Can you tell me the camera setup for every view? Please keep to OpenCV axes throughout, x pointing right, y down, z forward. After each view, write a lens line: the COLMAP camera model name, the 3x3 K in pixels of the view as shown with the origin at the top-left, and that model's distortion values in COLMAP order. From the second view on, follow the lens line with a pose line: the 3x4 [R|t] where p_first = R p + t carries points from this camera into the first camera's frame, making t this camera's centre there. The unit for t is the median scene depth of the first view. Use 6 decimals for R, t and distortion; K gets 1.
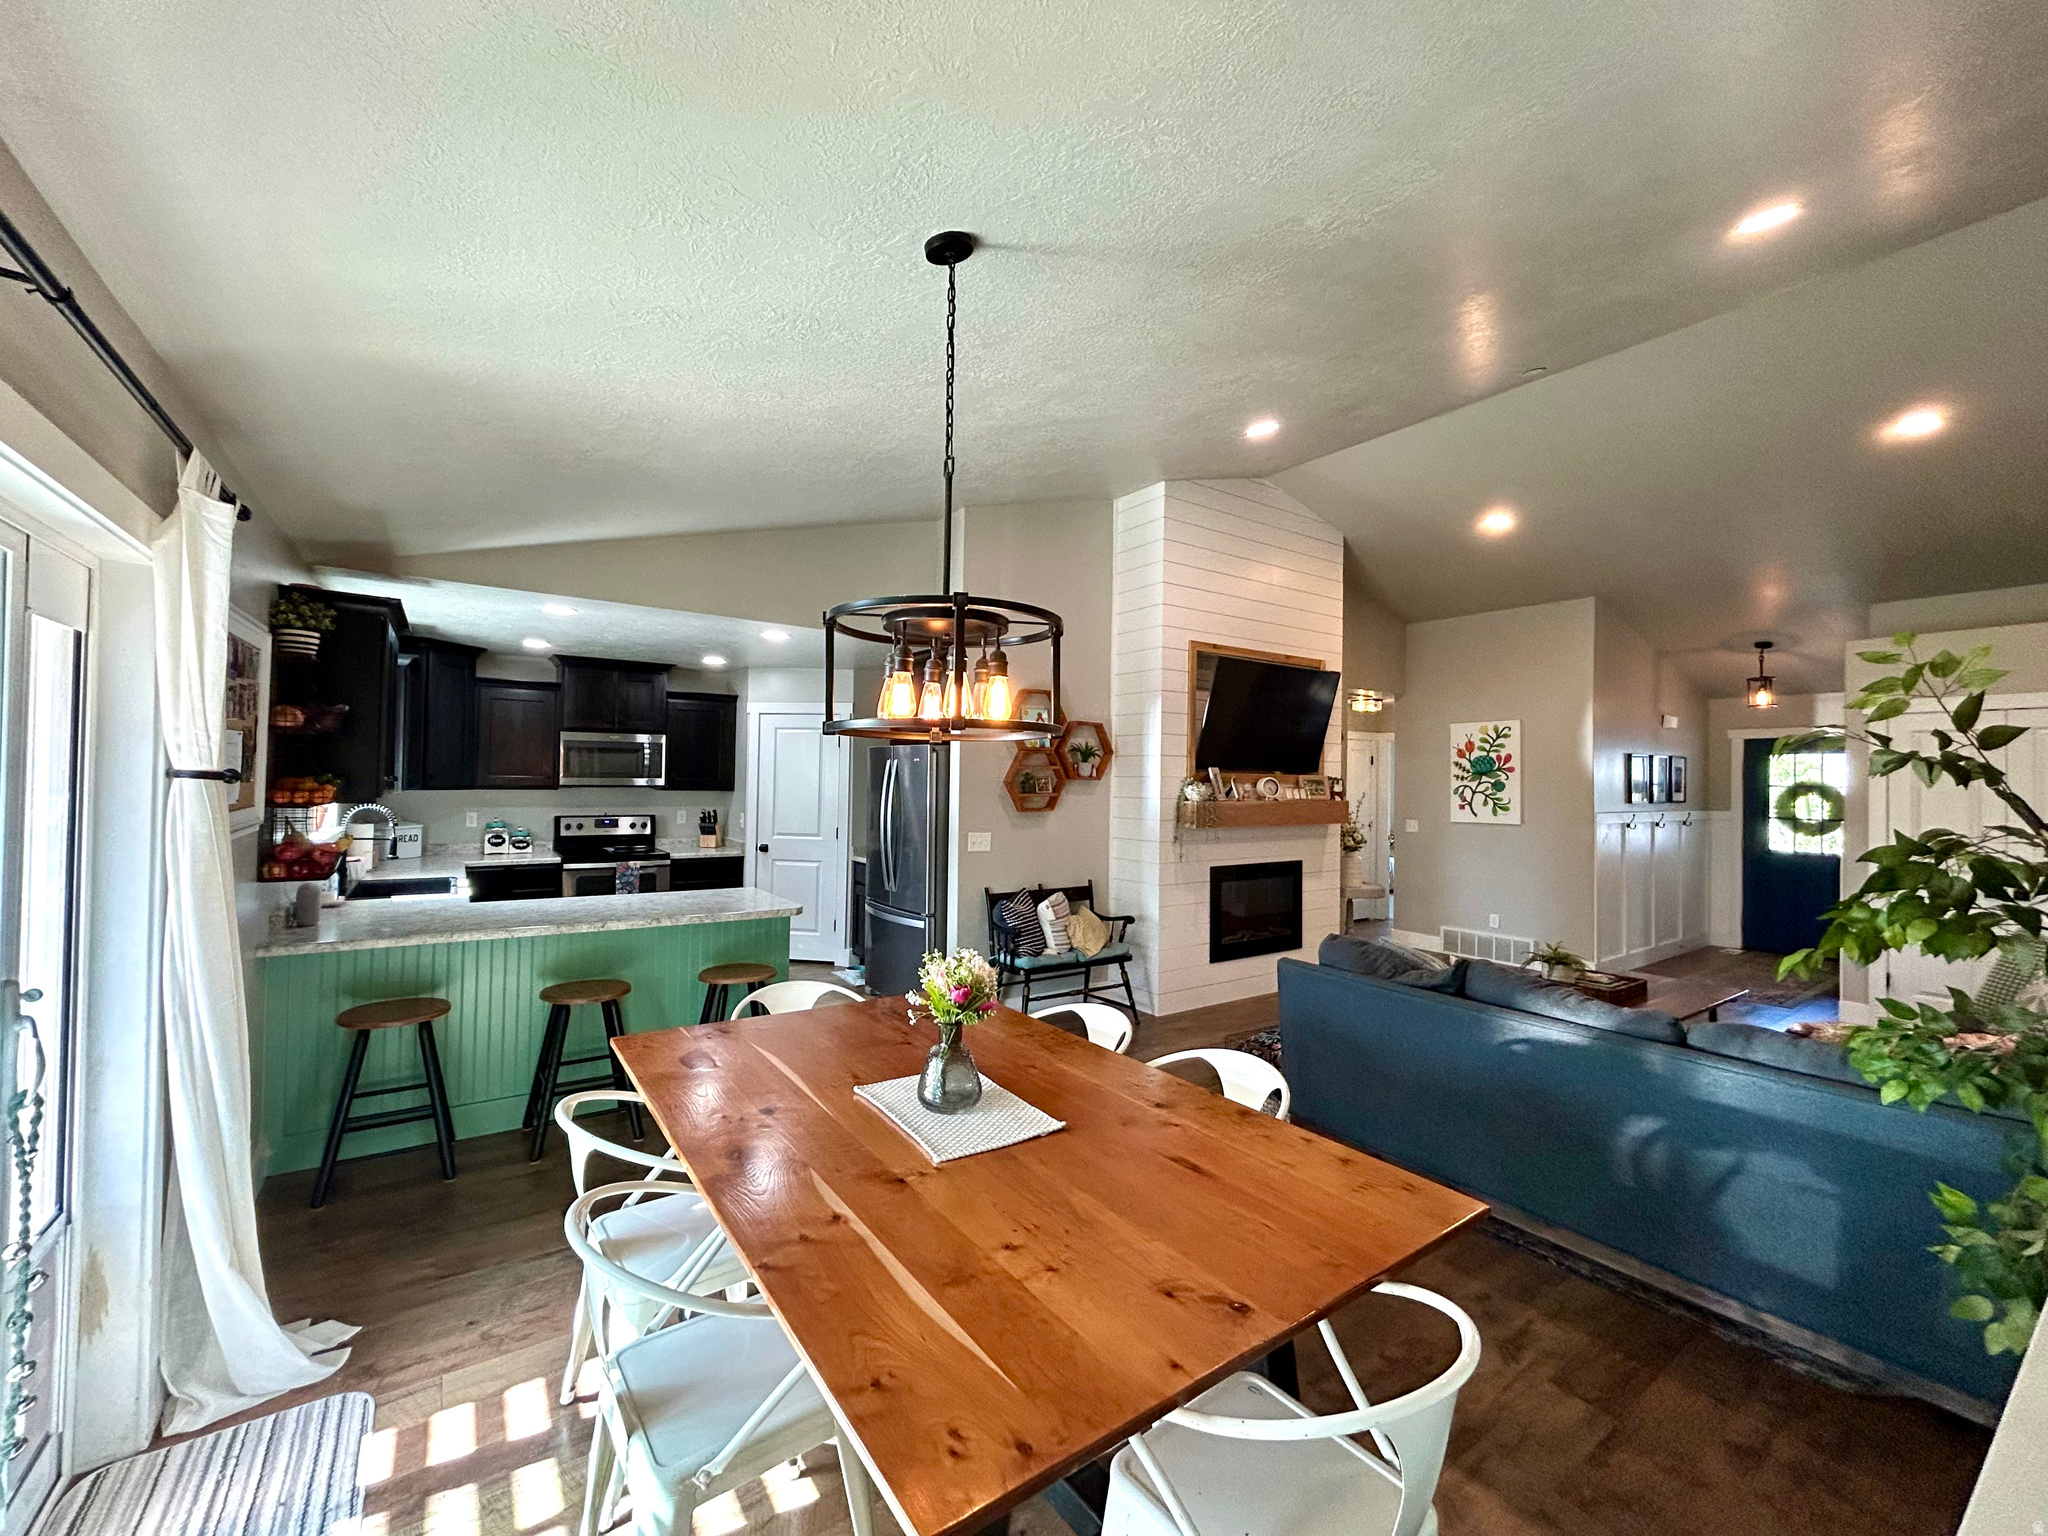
lens RADIAL K [[823.6, 0, 1024.6], [0, 823.6, 768.0], [0, 0, 1]] dist [-0.001022, 0.000307]
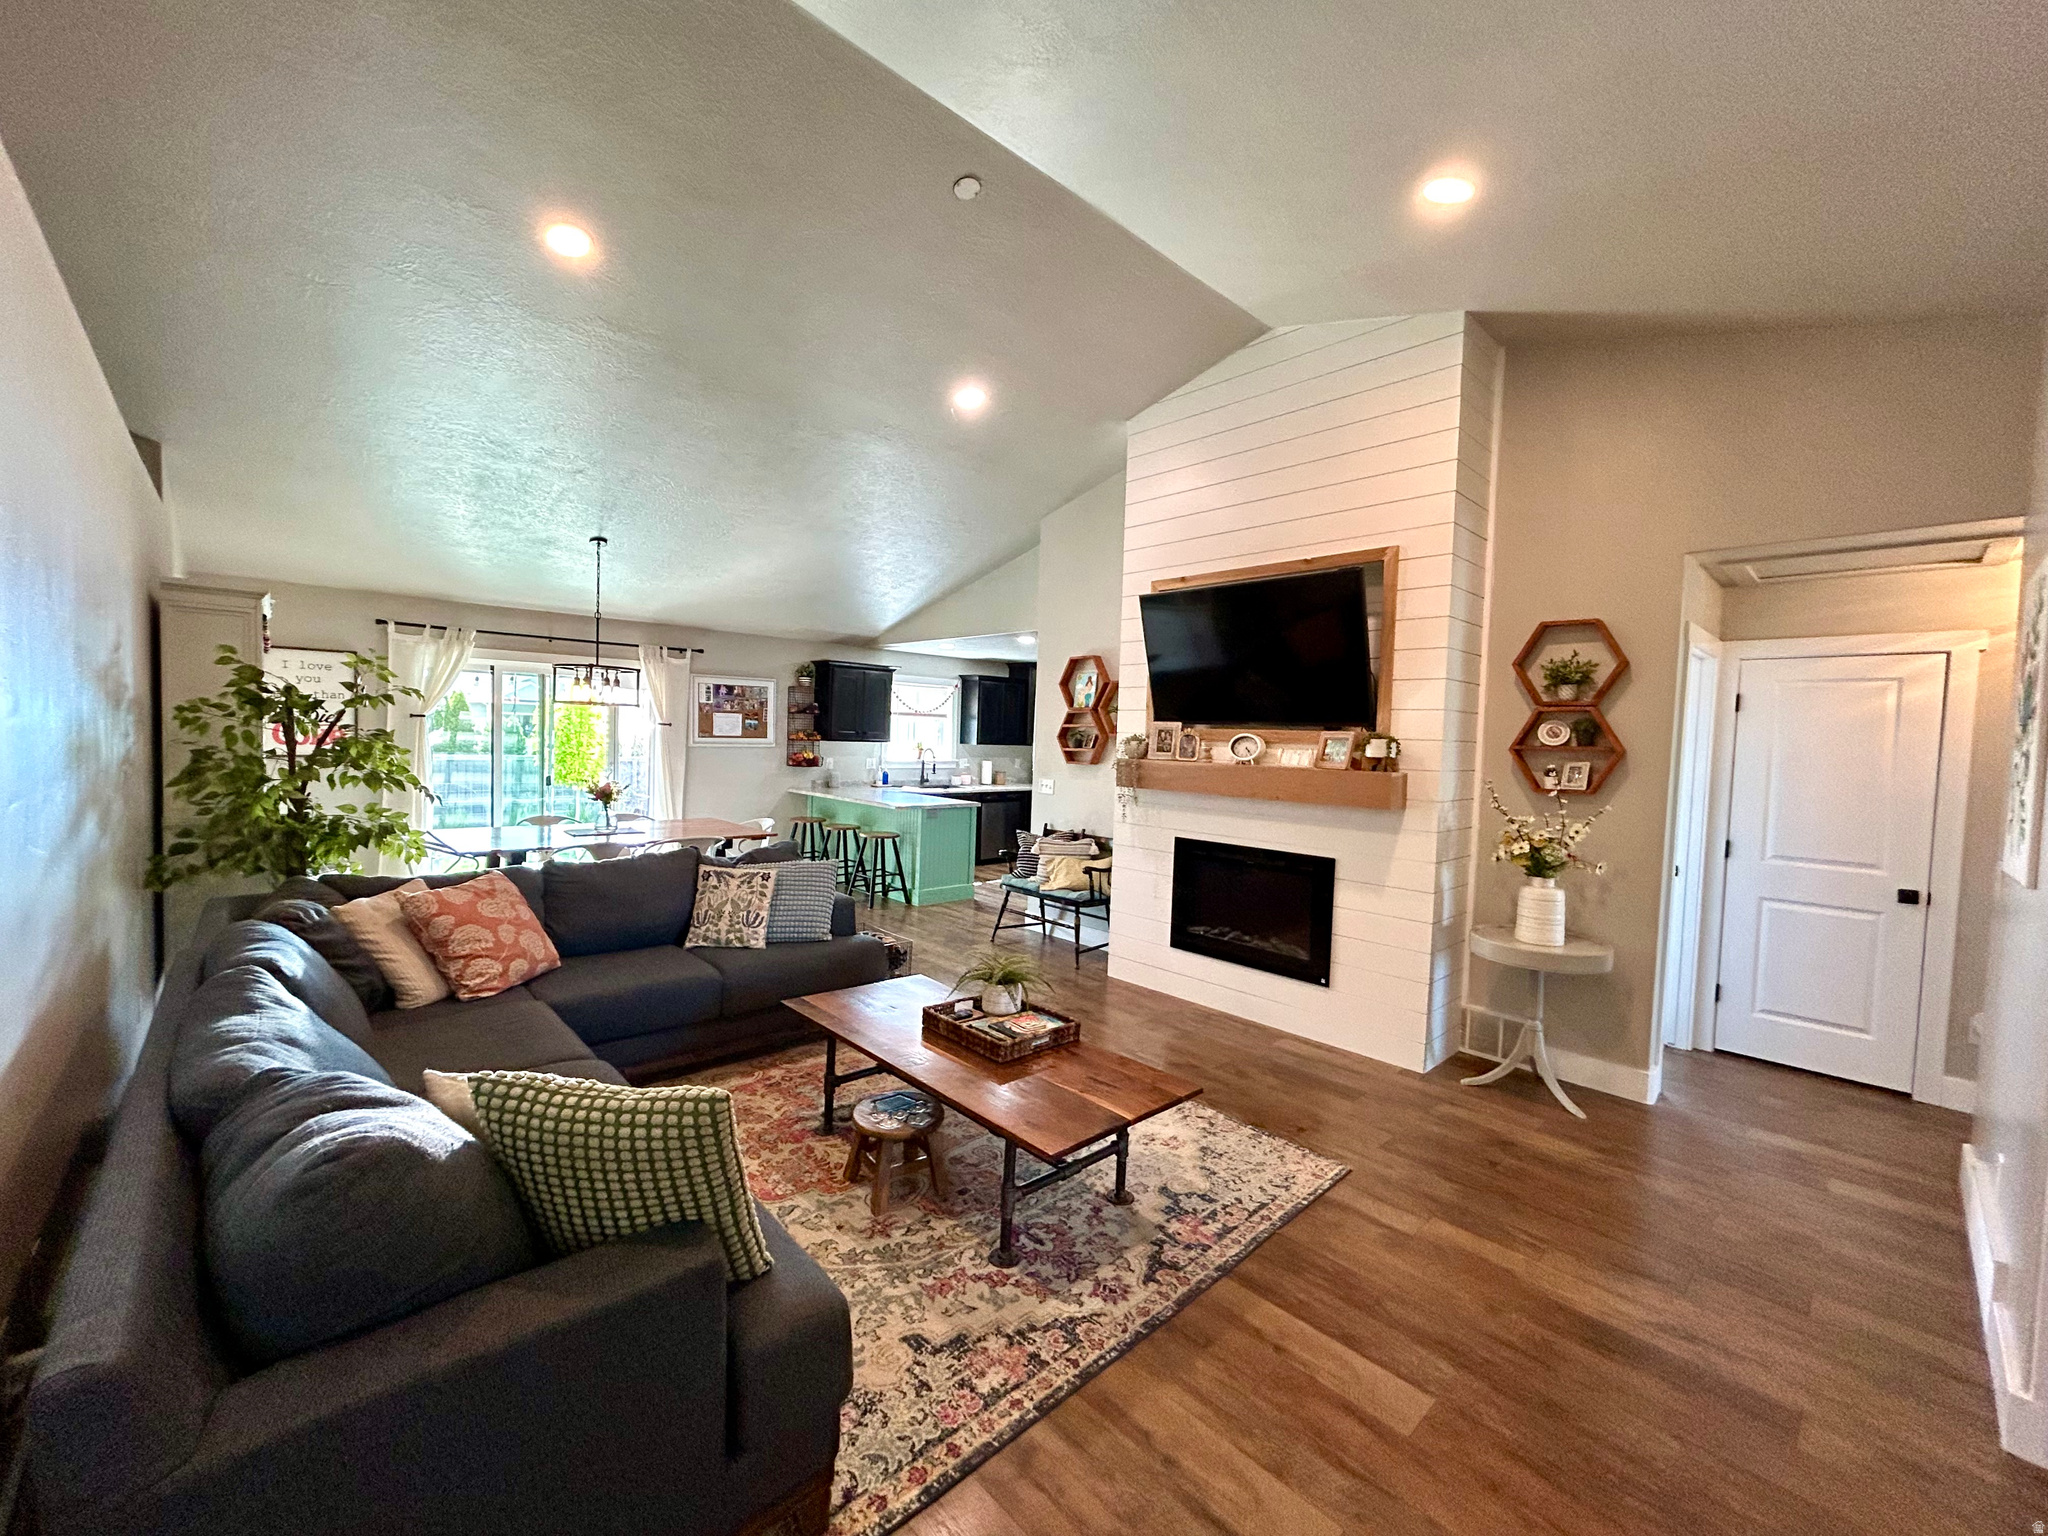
lens RADIAL K [[823.6, 0, 1027.8], [0, 823.6, 771.7], [0, 0, 1]] dist [-0.001022, 0.000307]
pose [[0.142850, 0.033020, -0.989193, 0.887770], [-0.017723, 0.999368, 0.030800, 0.023185], [0.989586, 0.013132, 0.143345, 0.606493]]
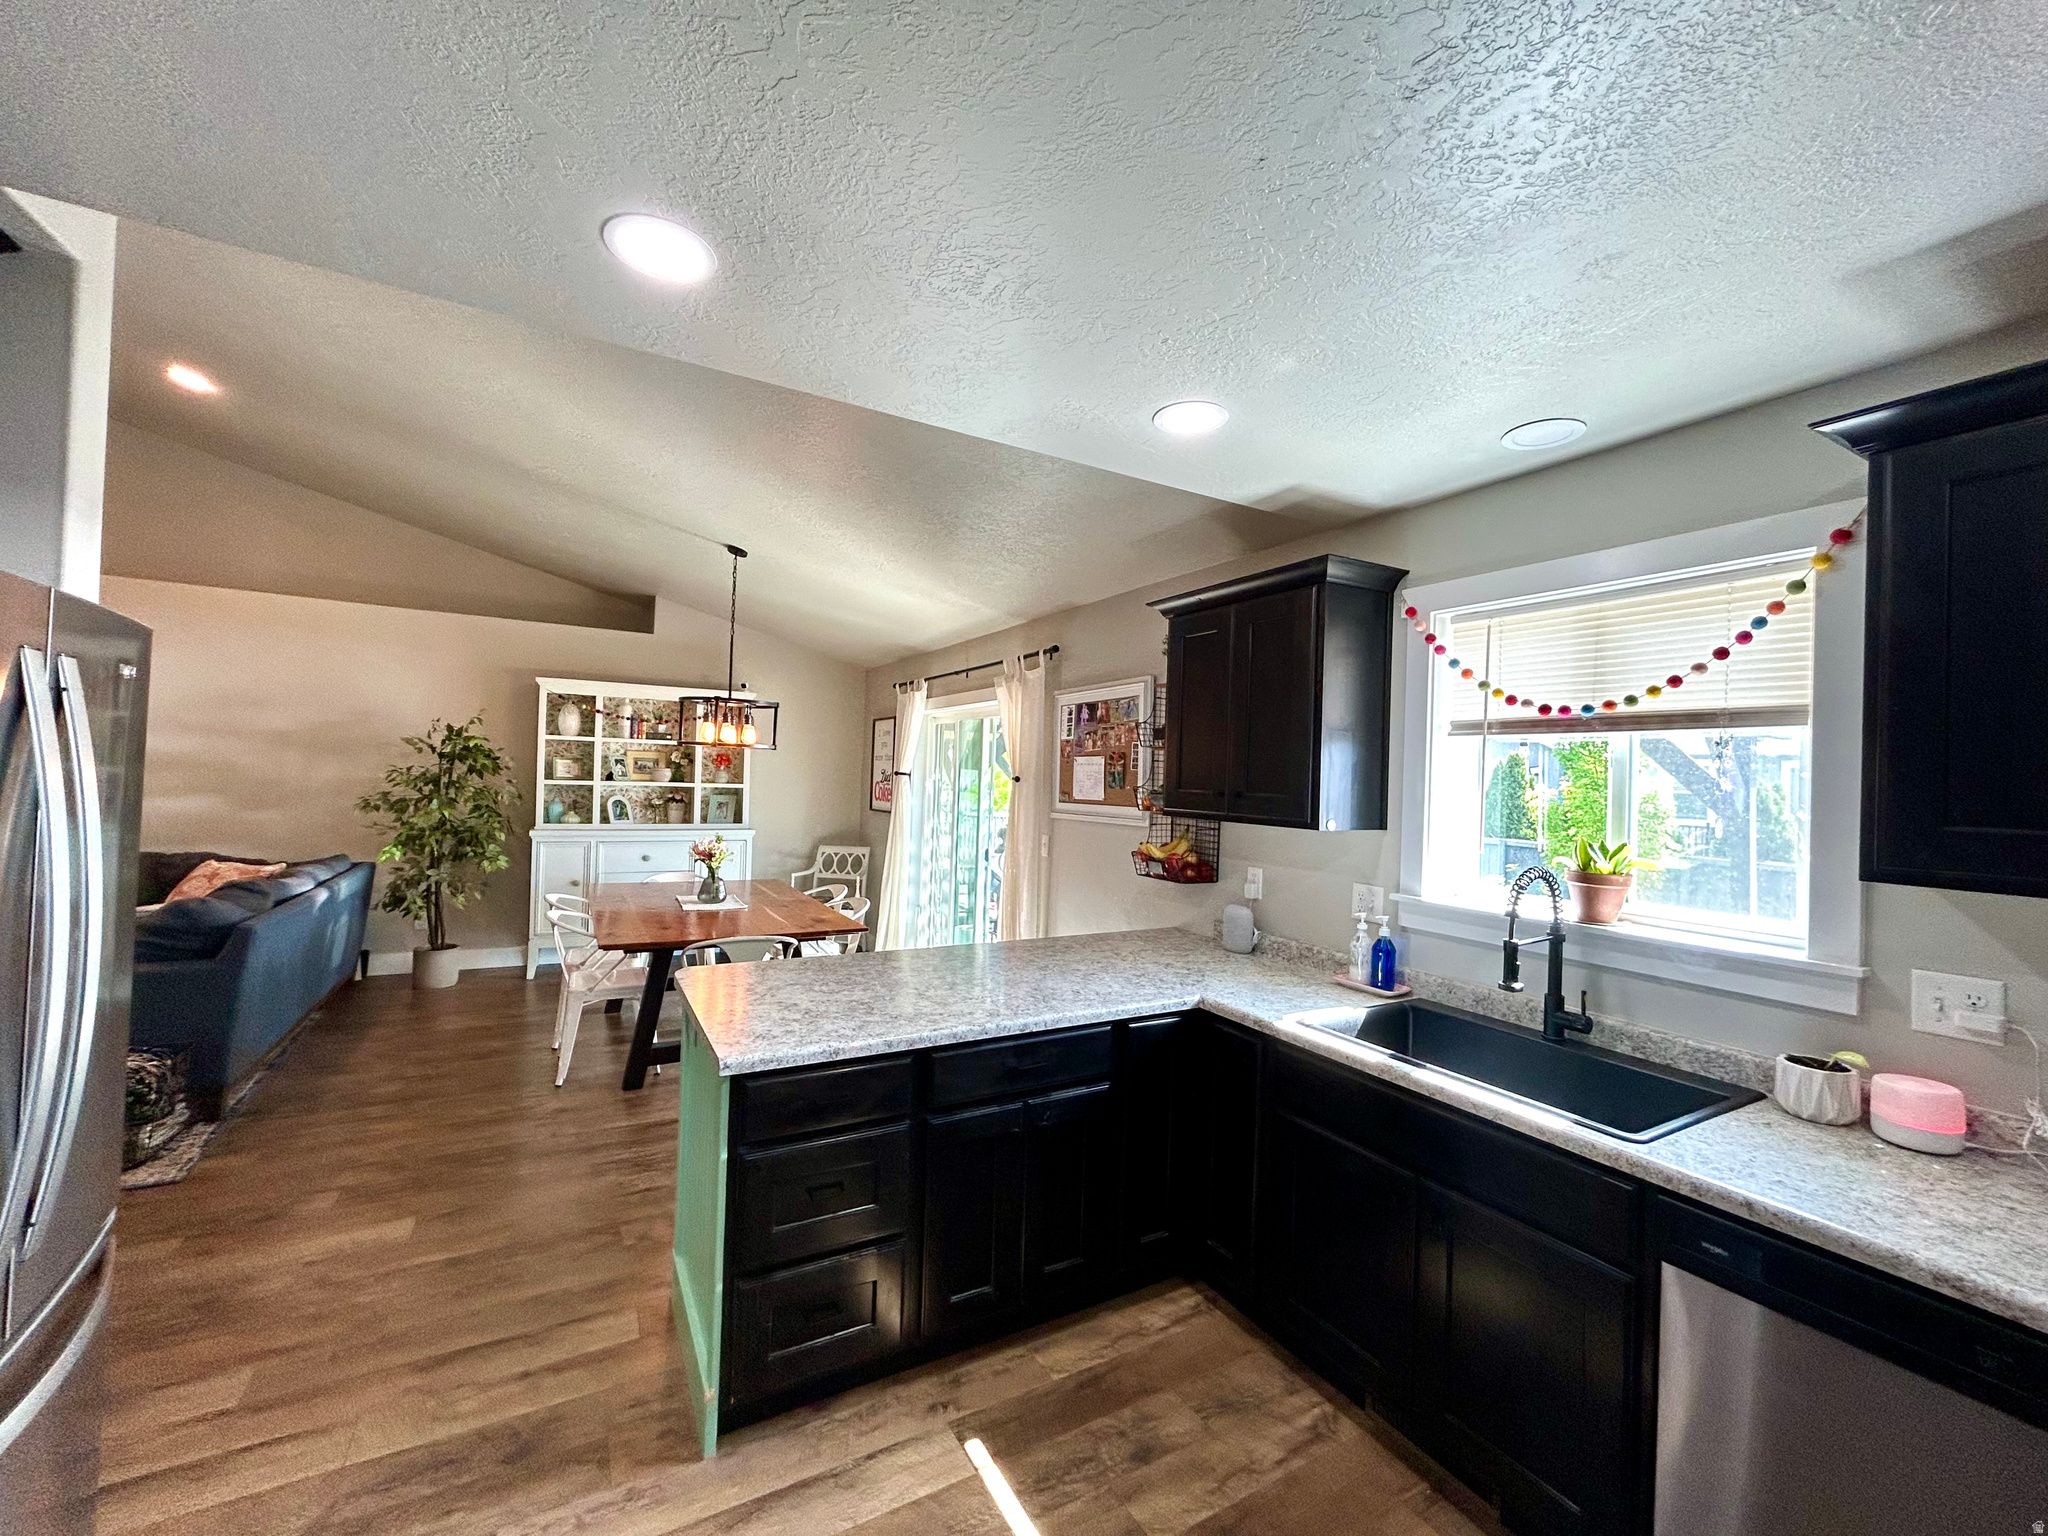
lens RADIAL K [[823.6, 0, 1021.2], [0, 823.6, 768.8], [0, 0, 1]] dist [-0.001022, 0.000307]
pose [[-0.993445, -0.051307, 0.102148, -0.351195], [-0.053920, 0.998281, -0.022980, 0.009502], [-0.100793, -0.028337, -0.994504, 0.960025]]
